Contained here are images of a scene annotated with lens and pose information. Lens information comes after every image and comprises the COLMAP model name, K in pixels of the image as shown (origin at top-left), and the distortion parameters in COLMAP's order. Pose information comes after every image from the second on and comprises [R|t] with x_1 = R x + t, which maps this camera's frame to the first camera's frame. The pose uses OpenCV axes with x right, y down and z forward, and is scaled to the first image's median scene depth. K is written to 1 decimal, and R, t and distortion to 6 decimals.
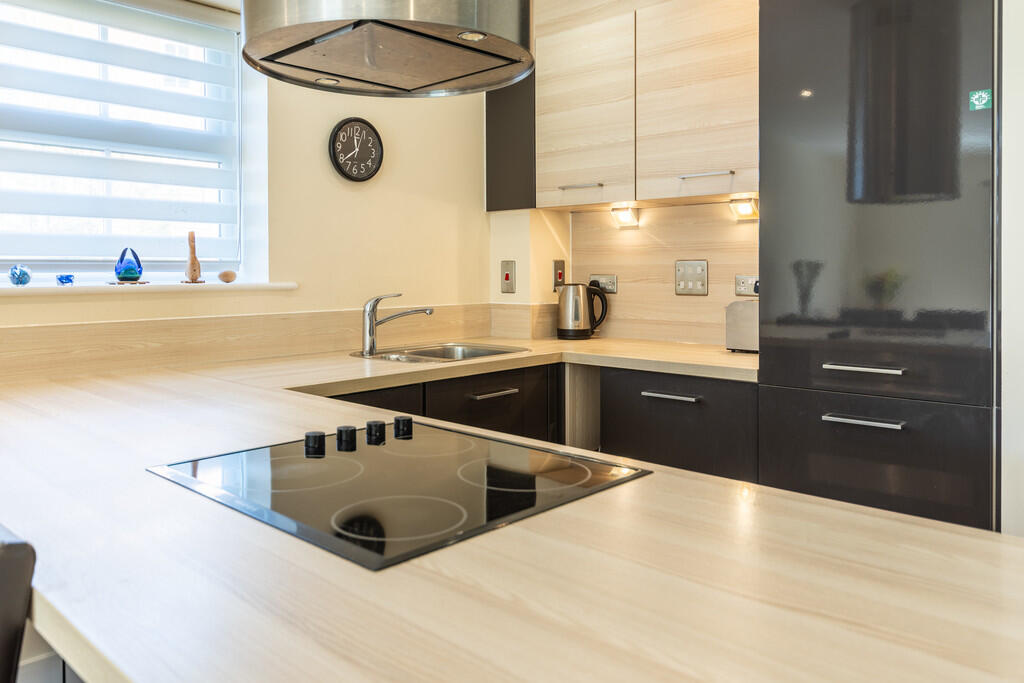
lens RADIAL K [[772.5, 0, 495.6], [0, 772.5, 281.0], [0, 0, 1]] dist [0.013171, 0.006530]
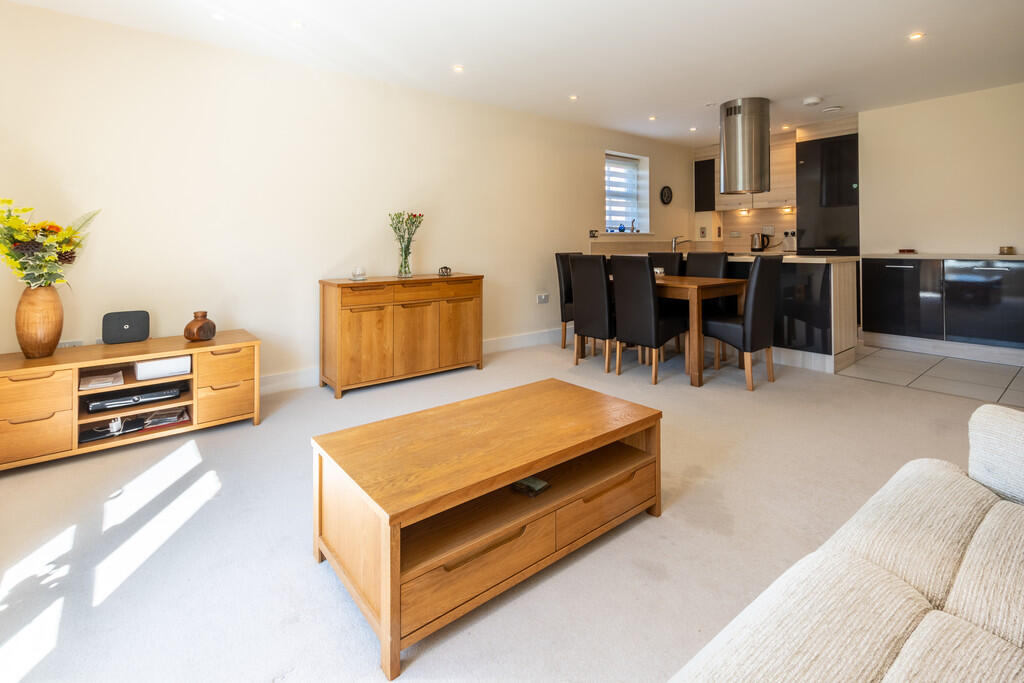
lens RADIAL K [[475.7, 0, 501.9], [0, 475.7, 252.8], [0, 0, 1]] dist [0.016735, -0.000947]
pose [[0.987074, -0.001564, -0.160256, -0.568749], [0.002768, 0.999970, 0.007291, 0.072439], [0.160240, -0.007641, 0.987049, -1.251438]]
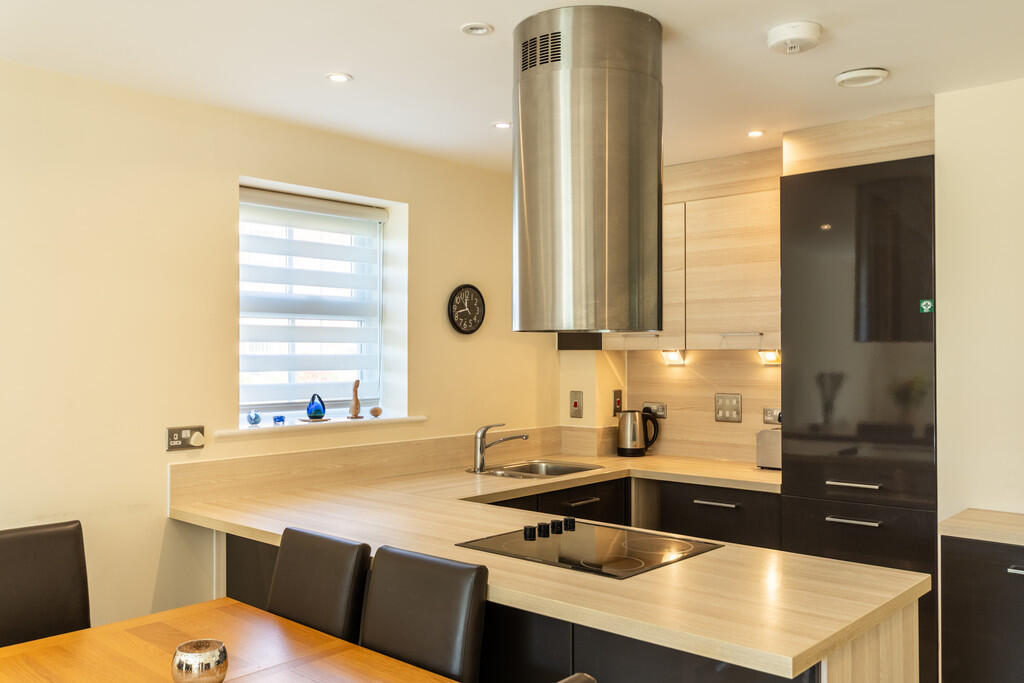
lens RADIAL K [[882.3, 0, 504.9], [0, 882.3, 355.4], [0, 0, 1]] dist [0.030872, 0.015092]
pose [[0.999811, 0.000639, 0.019407, -0.144005], [-0.000334, 0.999876, -0.015727, -0.070918], [-0.019414, 0.015718, 0.999688, -0.449595]]
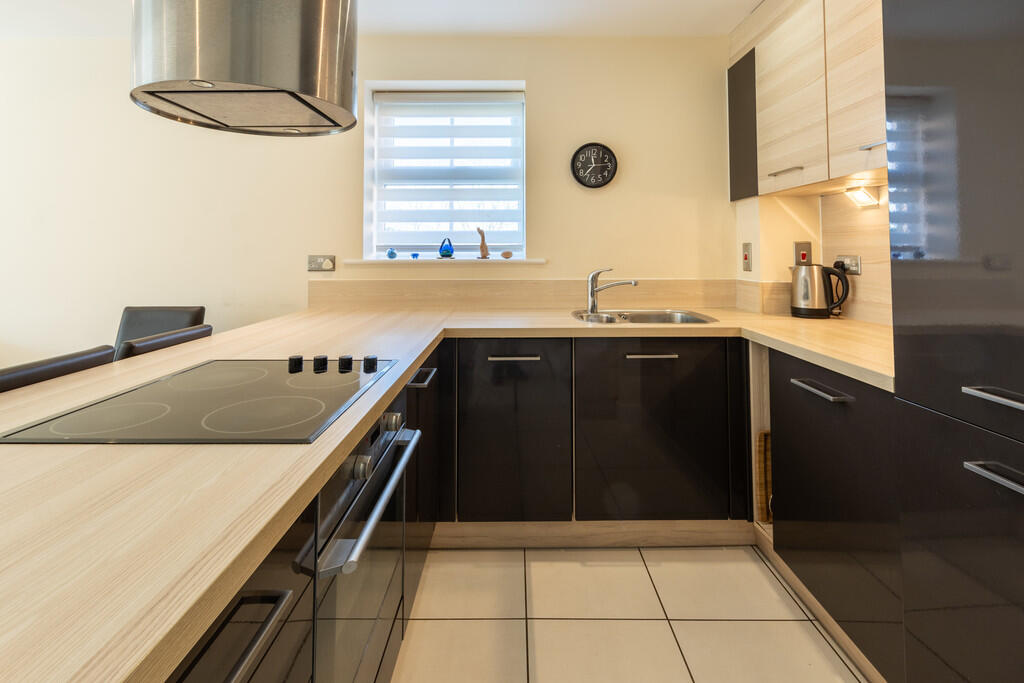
lens RADIAL K [[475.7, 0, 514.3], [0, 475.7, 236.7], [0, 0, 1]] dist [0.016735, -0.000947]
pose [[0.688604, -0.022005, -0.724803, 0.343683], [-0.010782, 0.999118, -0.040577, -0.003327], [0.725057, 0.035756, 0.687760, 0.301552]]
